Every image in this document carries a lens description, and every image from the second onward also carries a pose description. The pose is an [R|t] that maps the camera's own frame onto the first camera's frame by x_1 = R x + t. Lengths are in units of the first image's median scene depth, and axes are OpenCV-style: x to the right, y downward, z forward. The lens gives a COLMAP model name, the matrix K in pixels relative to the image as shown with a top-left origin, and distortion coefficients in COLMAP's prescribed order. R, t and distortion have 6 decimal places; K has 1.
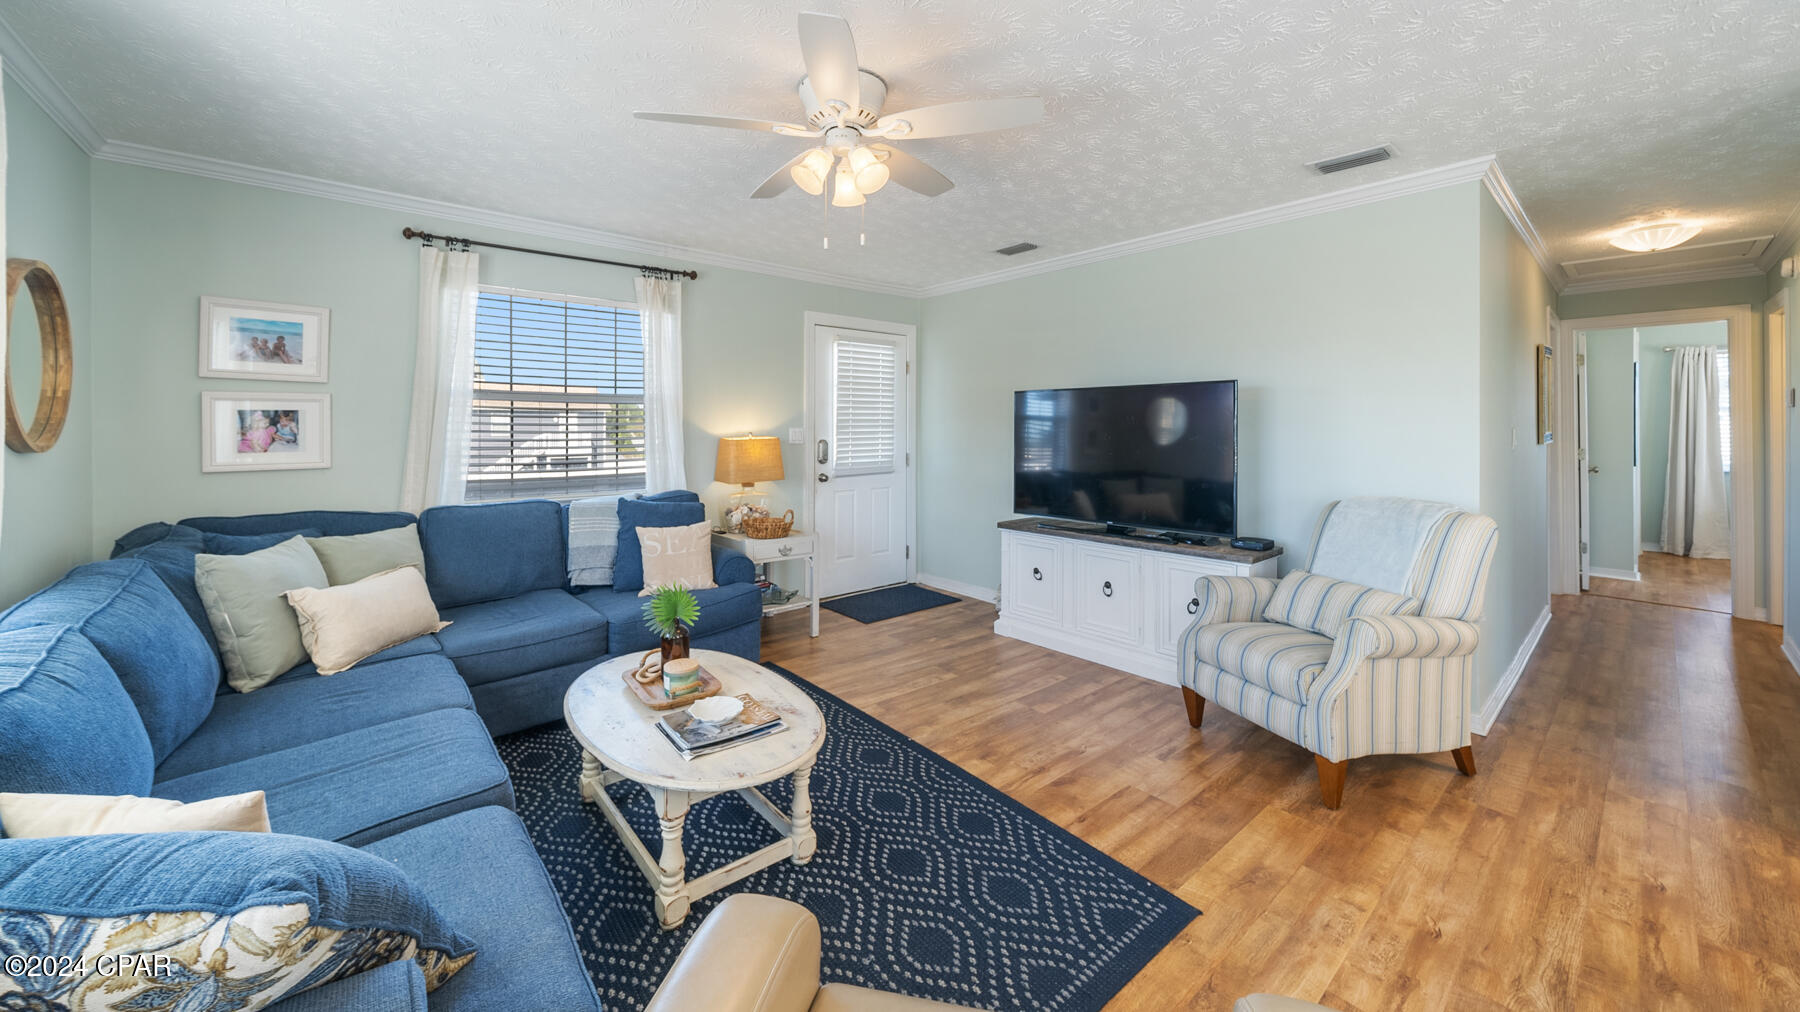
lens RADIAL K [[650.9, 0, 887.4], [0, 650.9, 440.8], [0, 0, 1]] dist [-0.005315, 0.001430]
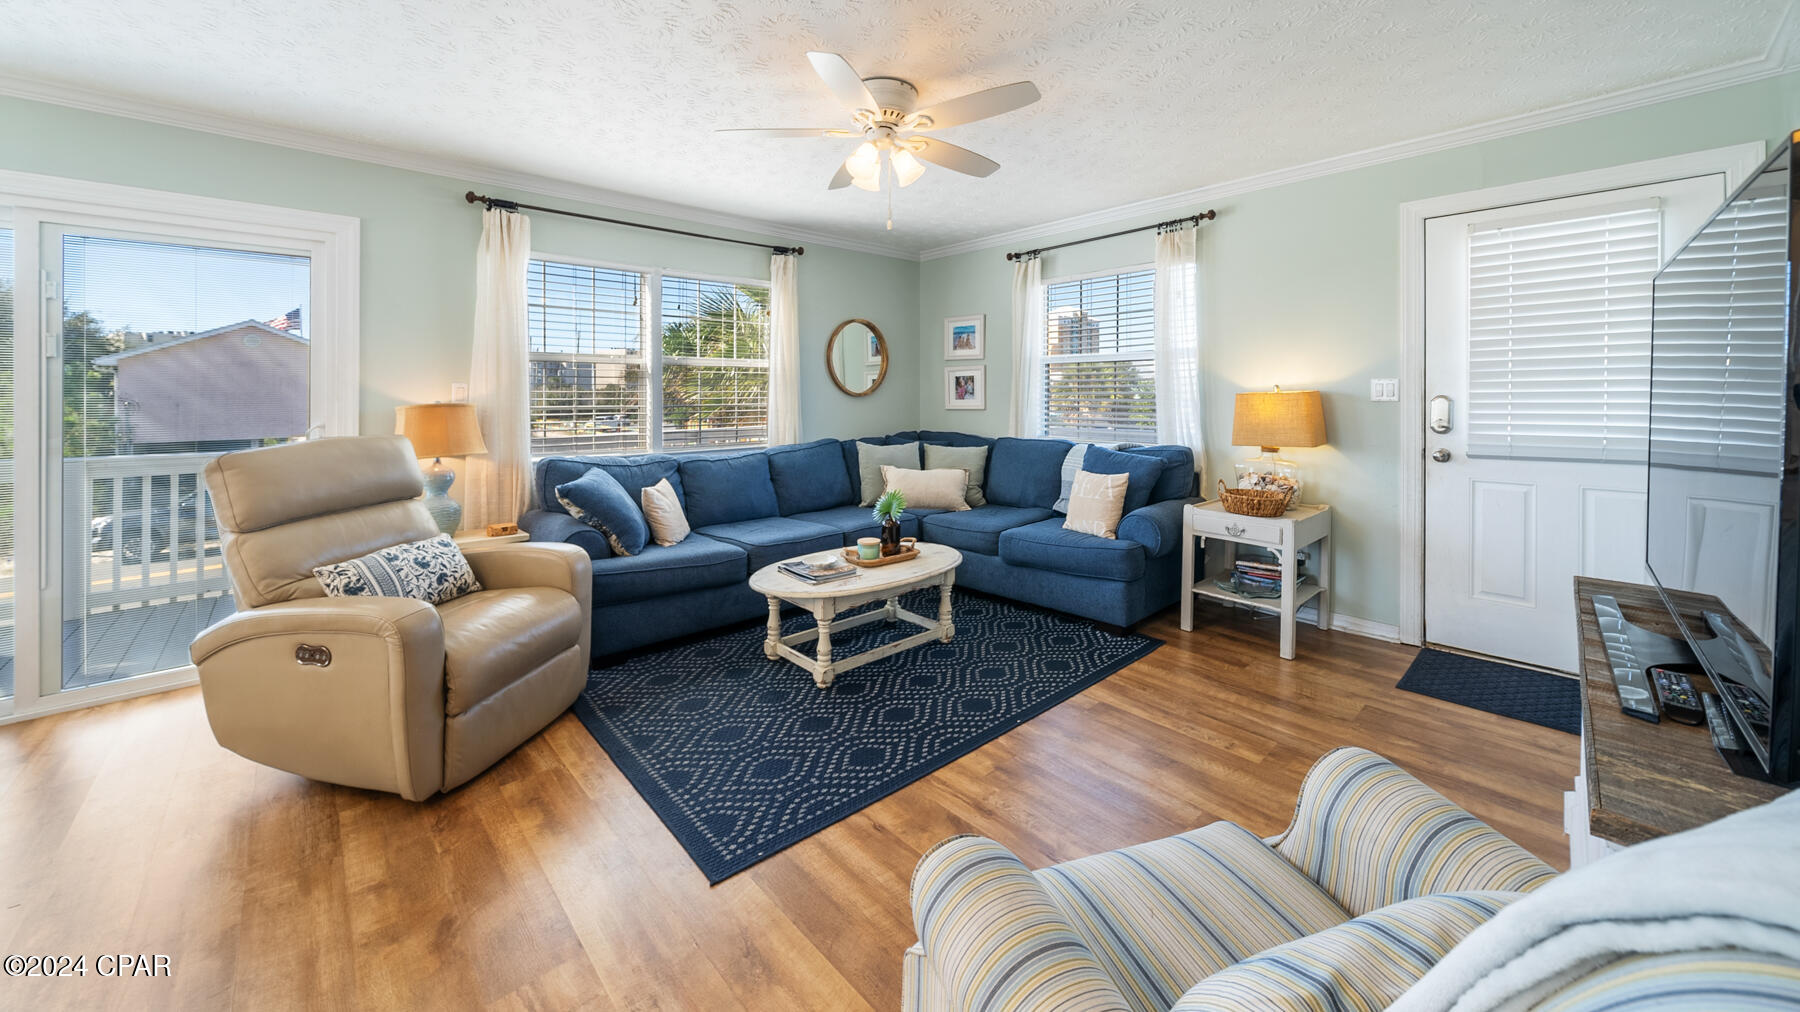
lens RADIAL K [[650.9, 0, 888.4], [0, 650.9, 403.3], [0, 0, 1]] dist [-0.005315, 0.001430]
pose [[0.037832, 0.008960, -0.999244, 0.767162], [-0.017935, 0.999805, 0.008286, 0.015416], [0.999123, 0.017608, 0.037986, 0.653853]]
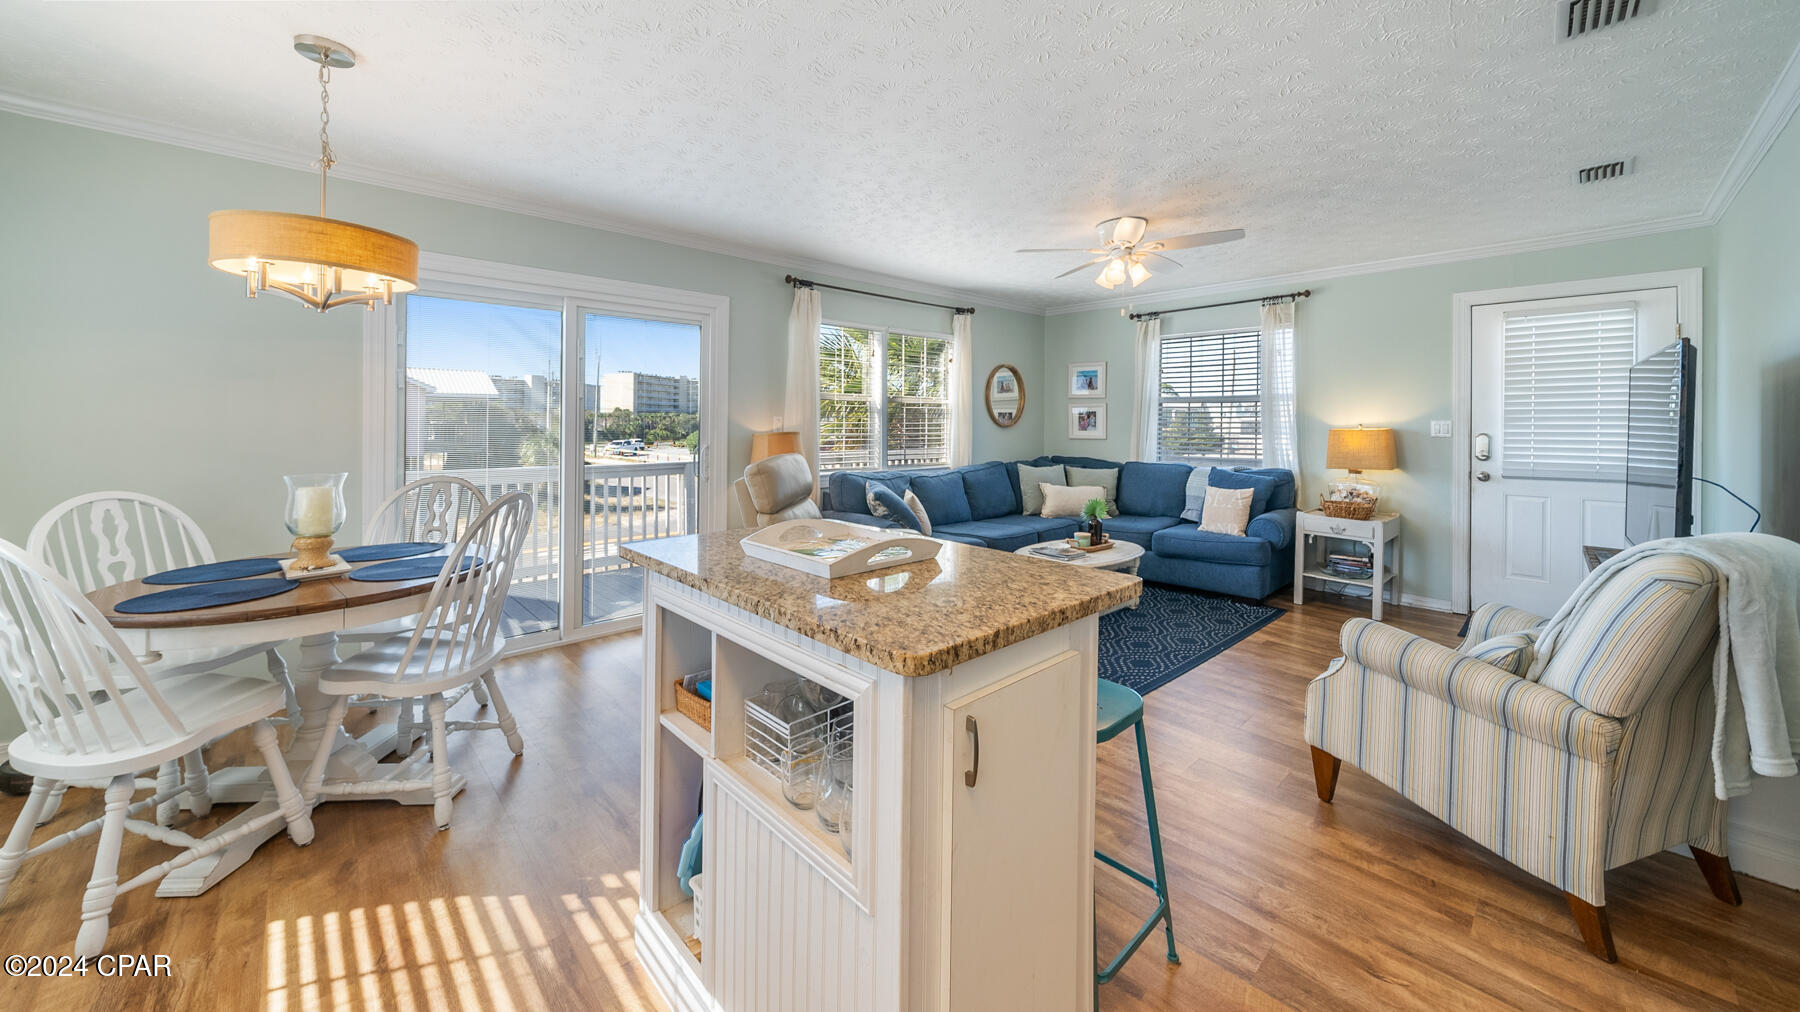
lens RADIAL K [[650.9, 0, 896.0], [0, 650.9, 418.6], [0, 0, 1]] dist [-0.005315, 0.001430]
pose [[0.064410, -0.007600, -0.997895, 1.128533], [-0.033350, 0.999396, -0.009764, 0.017653], [0.997366, 0.033909, 0.064117, 0.178935]]
